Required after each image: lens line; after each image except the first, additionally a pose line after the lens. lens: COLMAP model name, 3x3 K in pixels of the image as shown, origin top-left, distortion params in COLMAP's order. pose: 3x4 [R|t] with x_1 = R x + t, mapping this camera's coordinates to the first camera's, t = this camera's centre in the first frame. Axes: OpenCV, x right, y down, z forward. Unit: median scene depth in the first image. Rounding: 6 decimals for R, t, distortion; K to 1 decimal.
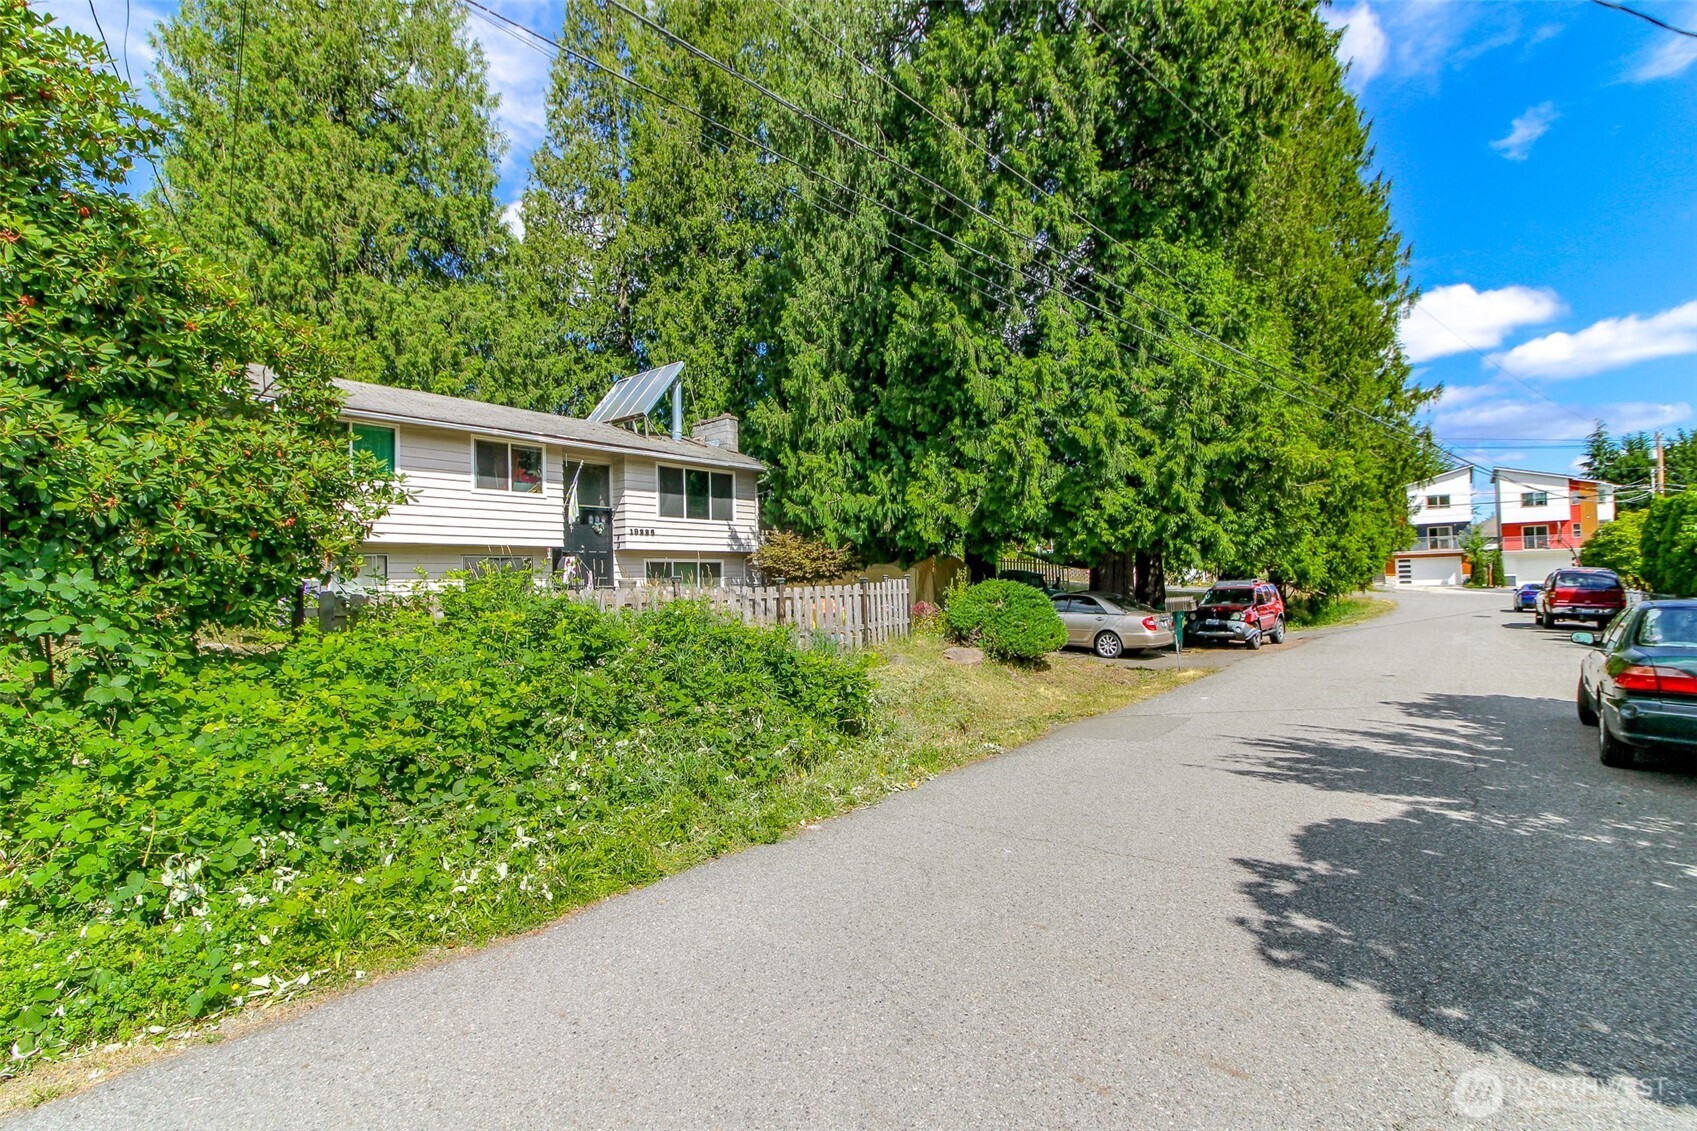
lens RADIAL K [[776.1, 0, 850.4], [0, 776.1, 568.4], [0, 0, 1]] dist [-0.001374, 0.000381]
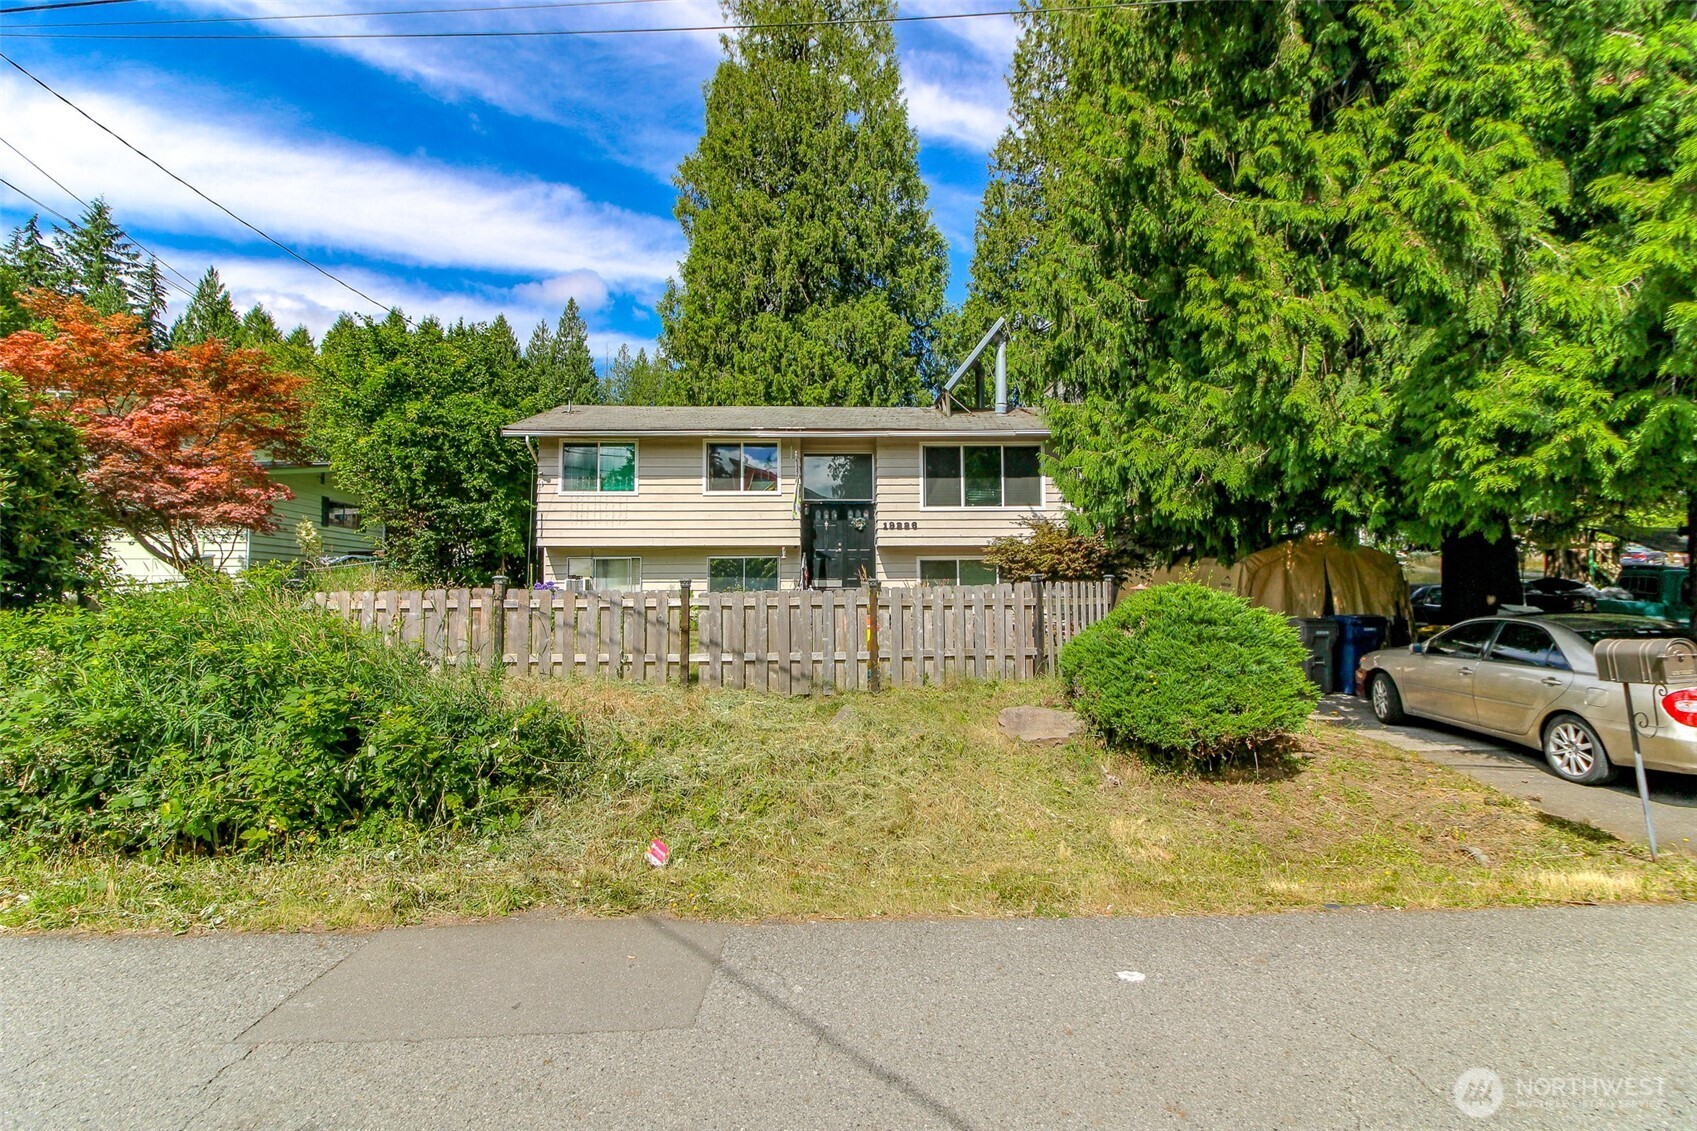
lens RADIAL K [[776.1, 0, 847.8], [0, 776.1, 562.2], [0, 0, 1]] dist [-0.001374, 0.000381]
pose [[0.651482, -0.013654, -0.758542, 0.341897], [0.005659, 0.999898, -0.013138, 0.004600], [0.758643, 0.004266, 0.651492, 0.391789]]
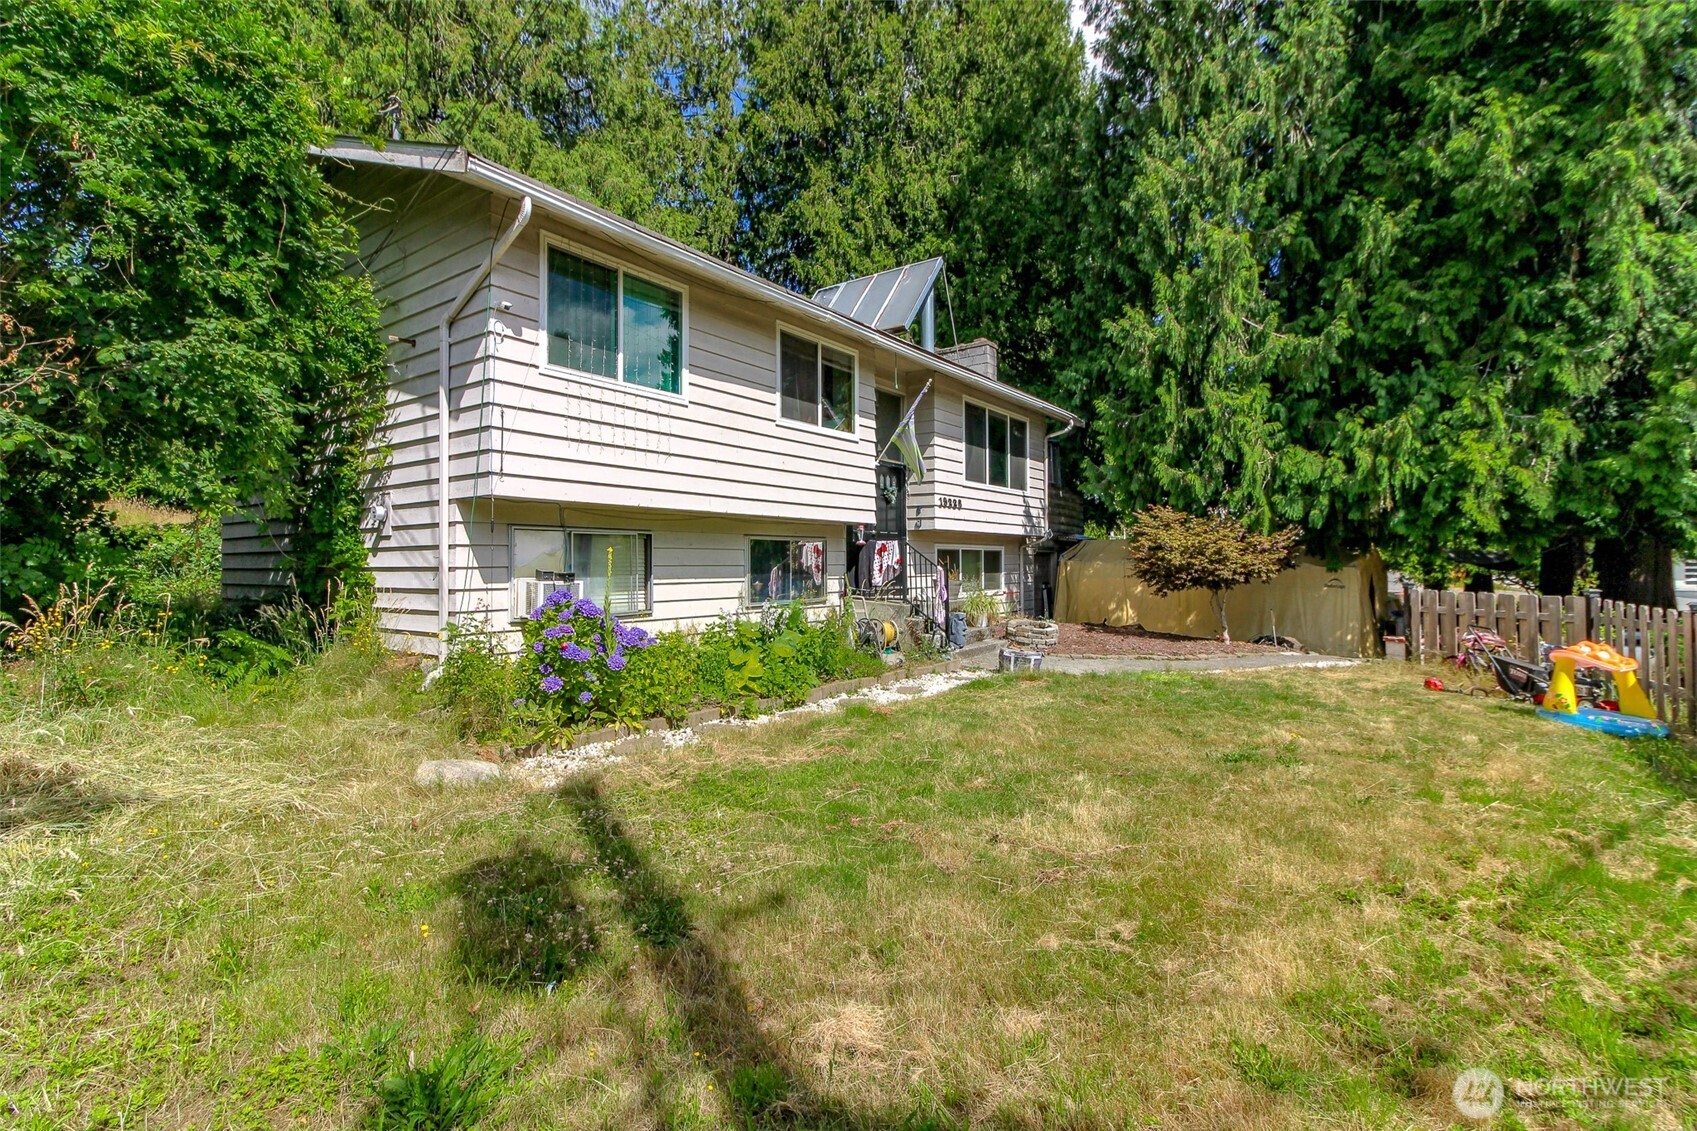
lens RADIAL K [[776.1, 0, 849.8], [0, 776.1, 564.0], [0, 0, 1]] dist [-0.001374, 0.000381]
pose [[0.998307, 0.016248, 0.055853, -0.382639], [-0.017212, 0.999710, 0.016827, -0.005811], [-0.055563, -0.017760, 0.998297, 0.357701]]
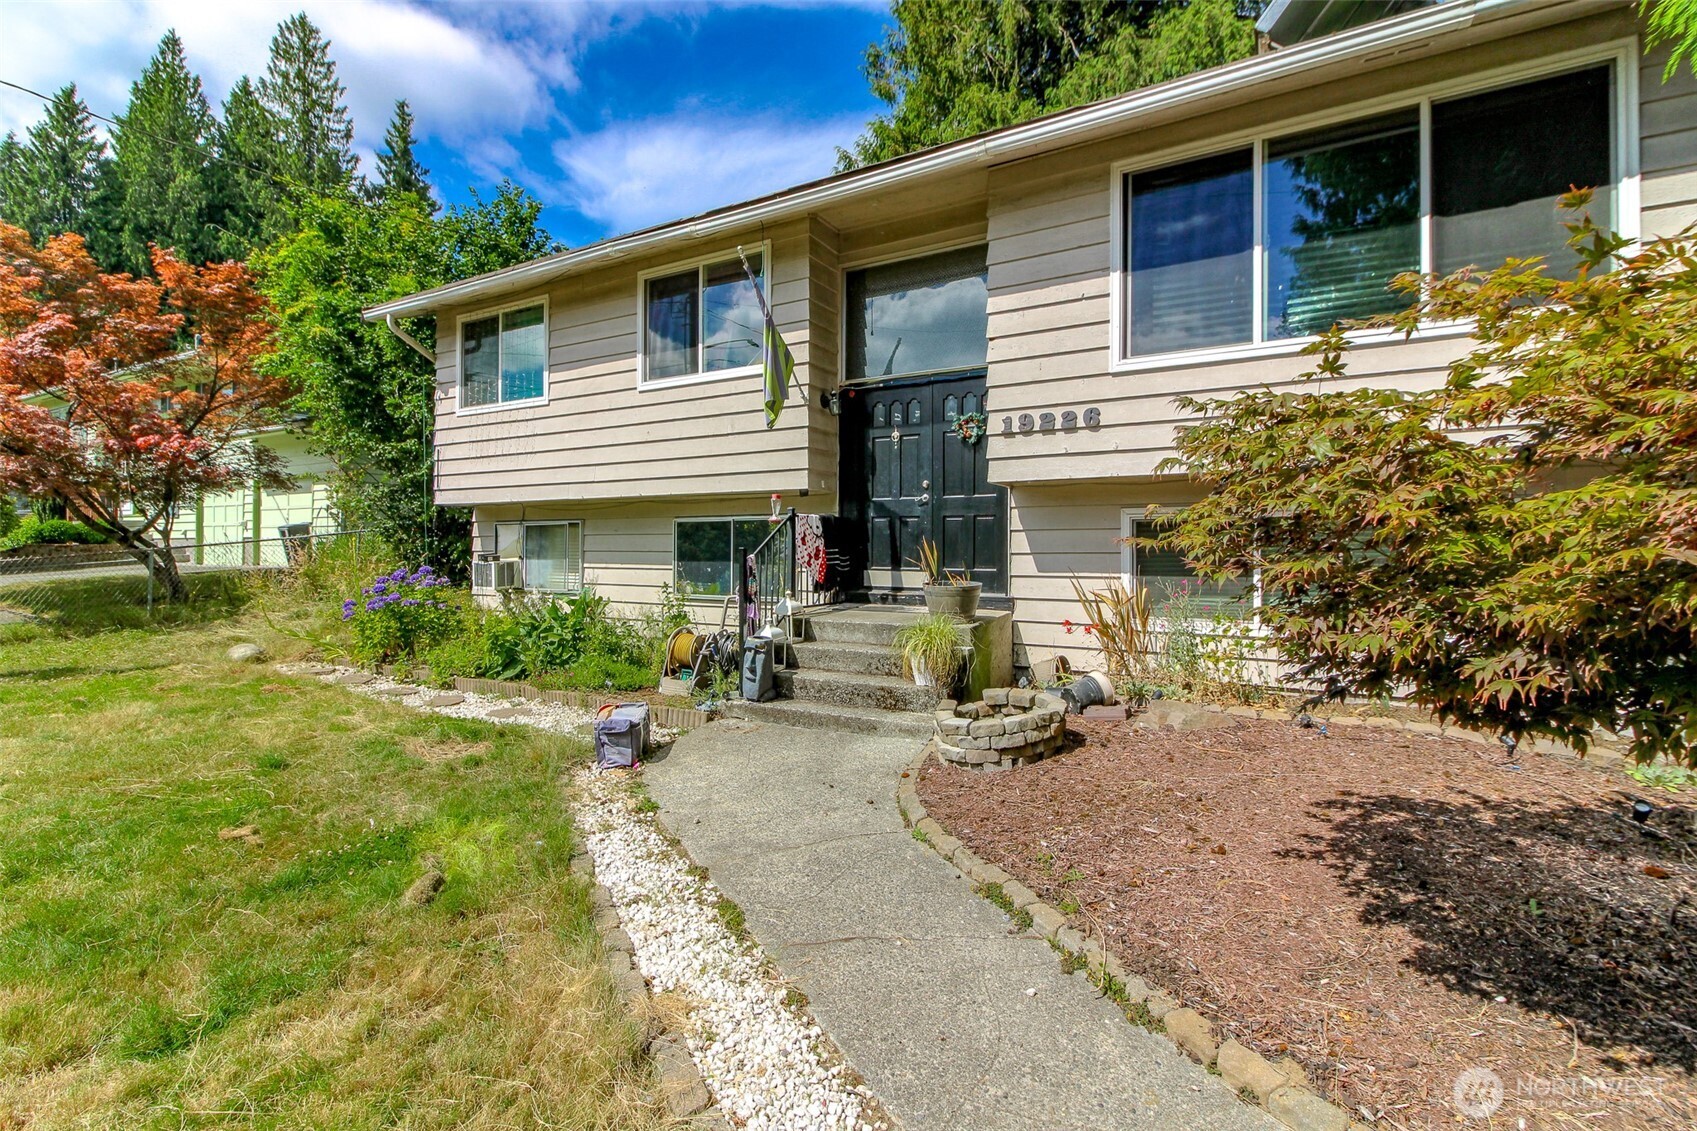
lens RADIAL K [[776.1, 0, 841.1], [0, 776.1, 547.8], [0, 0, 1]] dist [-0.001374, 0.000381]
pose [[0.146912, 0.018910, -0.988969, 0.015708], [0.011861, 0.999712, 0.020877, -0.005837], [0.989078, -0.014798, 0.146646, 0.866855]]
